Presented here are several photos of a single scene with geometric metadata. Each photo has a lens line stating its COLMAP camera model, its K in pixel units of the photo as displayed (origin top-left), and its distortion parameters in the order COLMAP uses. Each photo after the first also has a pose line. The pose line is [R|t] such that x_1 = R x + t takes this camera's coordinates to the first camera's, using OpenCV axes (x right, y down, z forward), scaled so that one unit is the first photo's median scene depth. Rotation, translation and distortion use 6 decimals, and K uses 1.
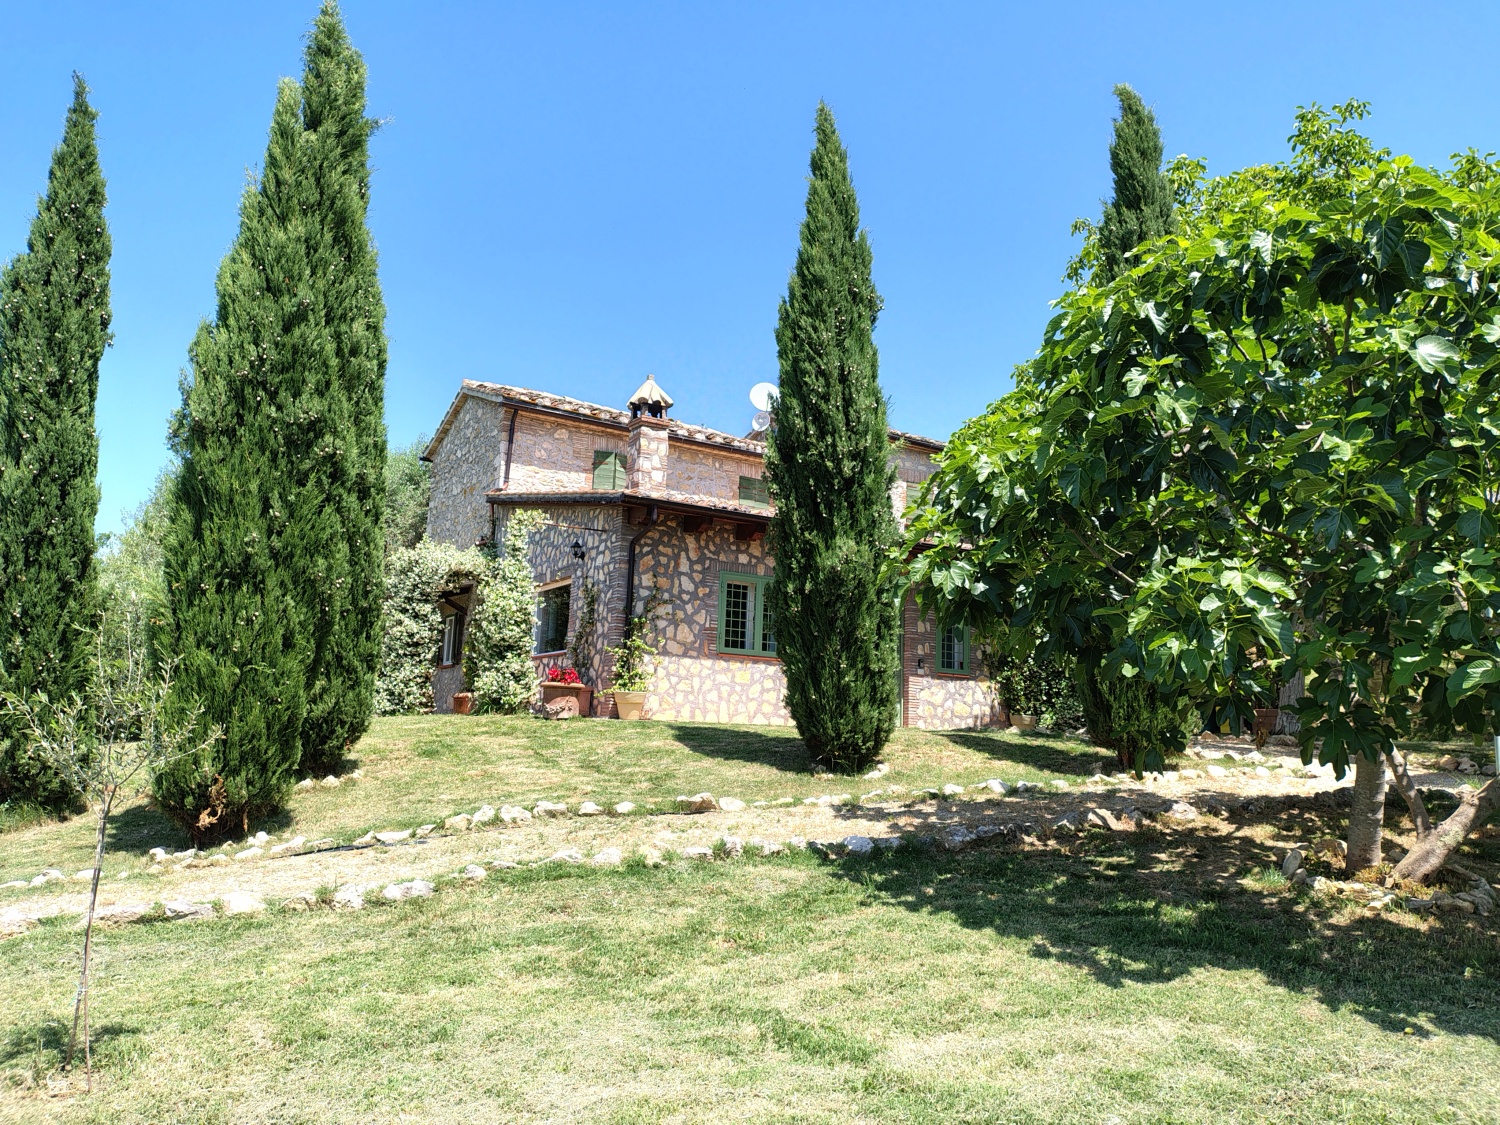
lens RADIAL K [[1108.4, 0, 752.1], [0, 1108.4, 557.7], [0, 0, 1]] dist [0.054568, -0.047783]
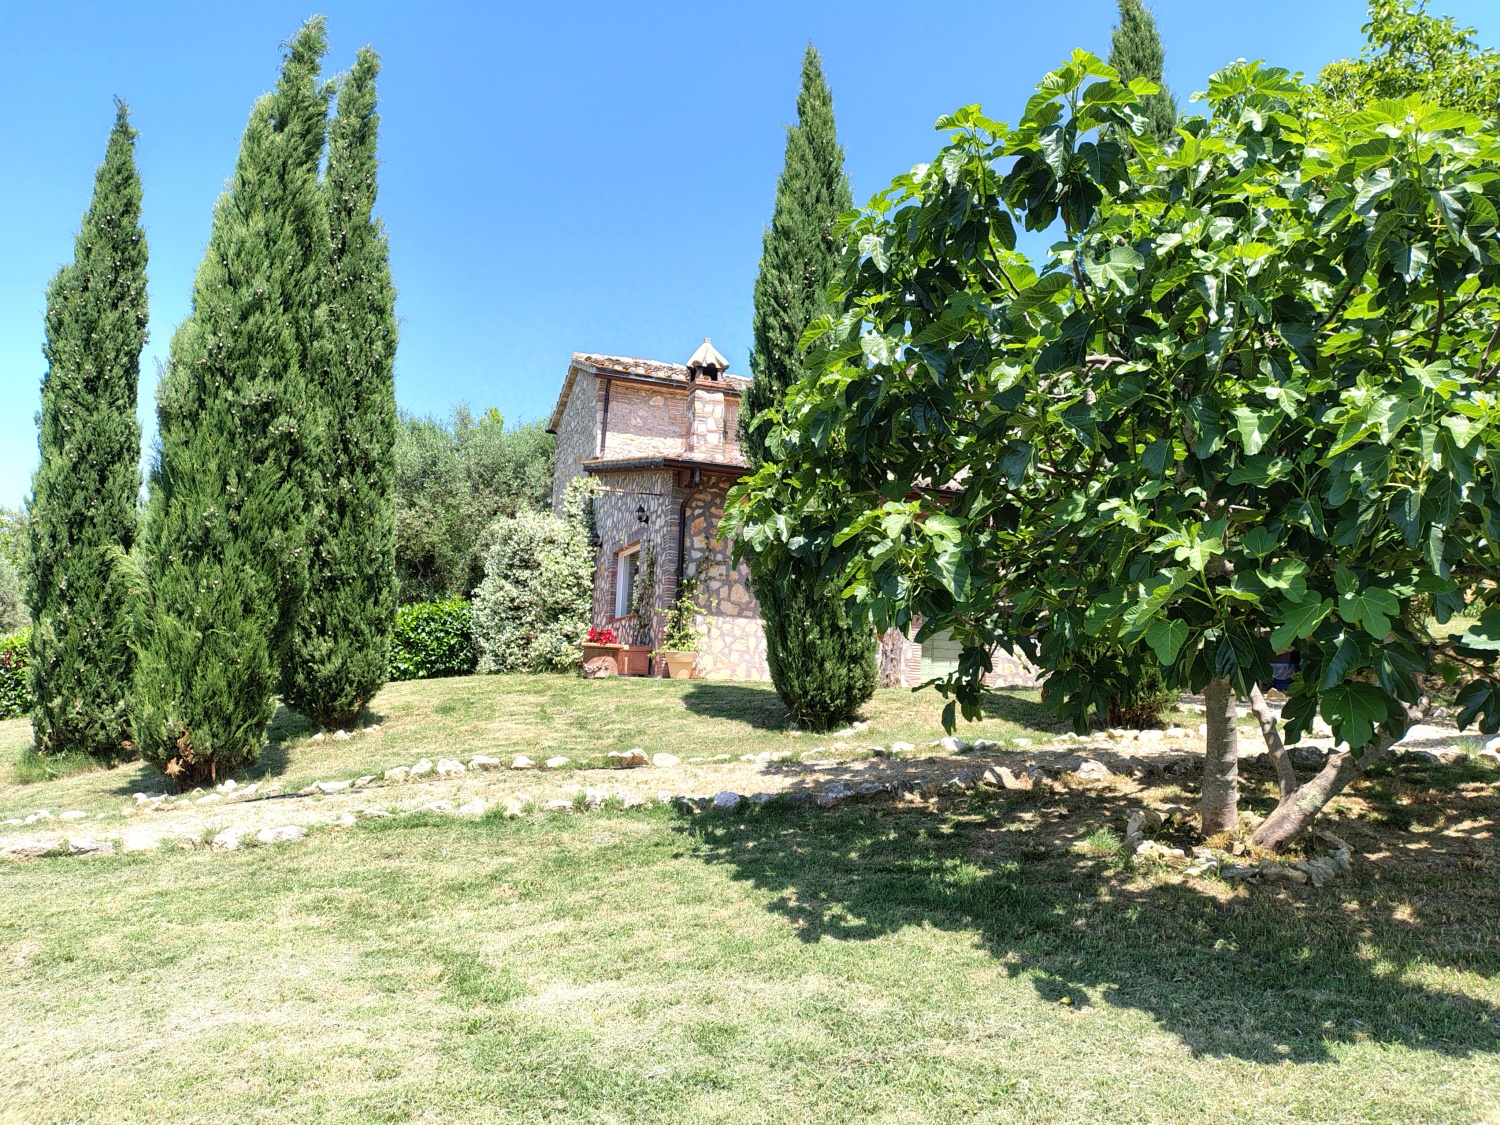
lens RADIAL K [[1108.4, 0, 756.4], [0, 1108.4, 557.4], [0, 0, 1]] dist [0.054568, -0.047783]
pose [[0.981223, -0.024285, -0.191341, 0.245221], [0.030890, 0.999023, 0.031613, 0.006534], [0.190386, -0.036930, 0.981014, 0.023448]]
